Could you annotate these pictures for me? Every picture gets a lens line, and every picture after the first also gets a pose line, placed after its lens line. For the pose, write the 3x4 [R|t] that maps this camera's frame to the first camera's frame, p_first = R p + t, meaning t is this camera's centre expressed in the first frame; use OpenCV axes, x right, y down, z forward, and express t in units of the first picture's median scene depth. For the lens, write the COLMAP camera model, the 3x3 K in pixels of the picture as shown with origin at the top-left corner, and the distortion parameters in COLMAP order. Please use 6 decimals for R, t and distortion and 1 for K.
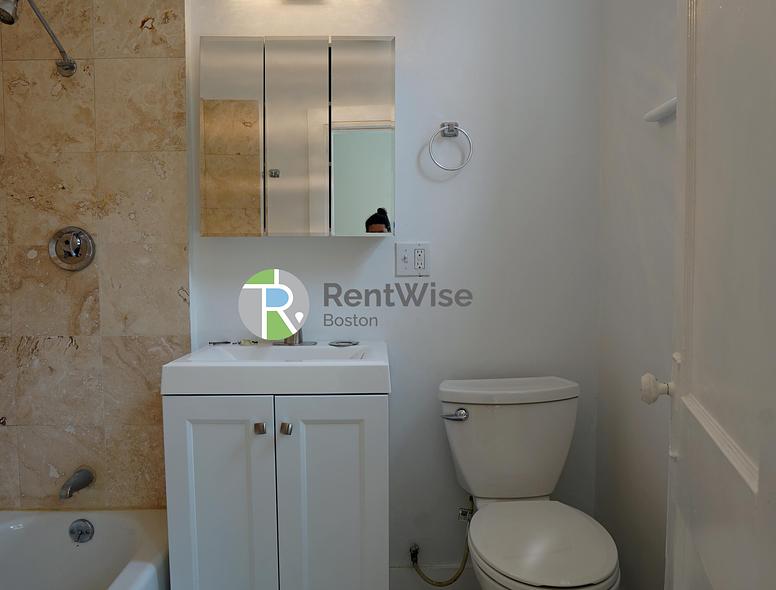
lens RADIAL K [[557.4, 0, 388.0], [0, 557.4, 295.0], [0, 0, 1]] dist [-0.106667, 0.087629]
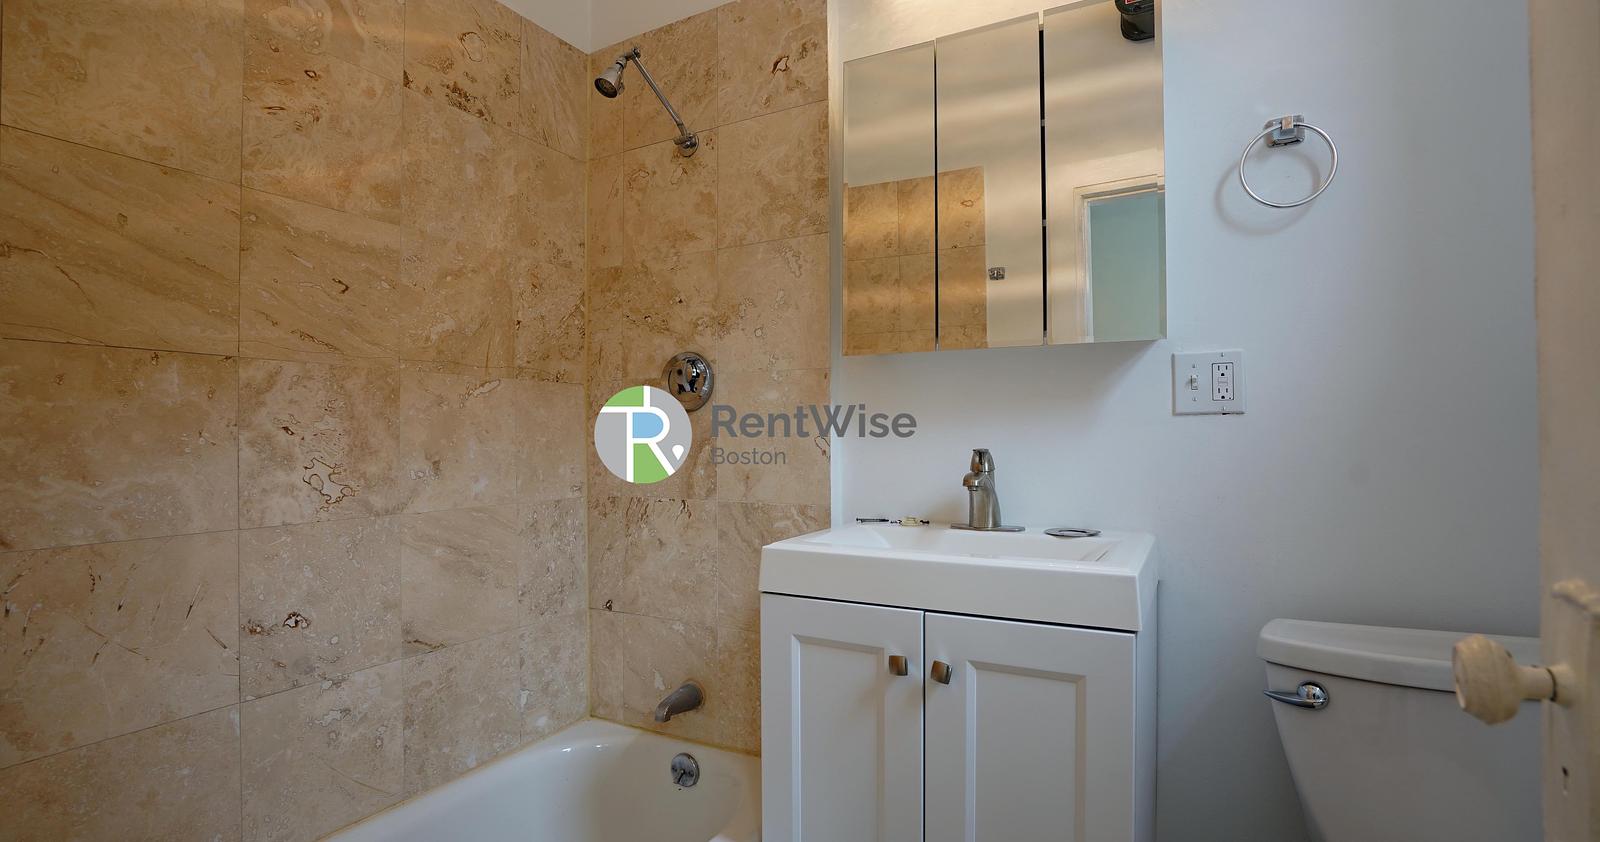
lens RADIAL K [[747.4, 0, 791.8], [0, 747.4, 422.2], [0, 0, 1]] dist [-0.064496, 0.028918]
pose [[0.859878, -0.007230, -0.510448, 0.061672], [-0.024949, 0.998110, -0.056164, 0.024380], [0.509890, 0.061029, 0.858072, 0.199144]]
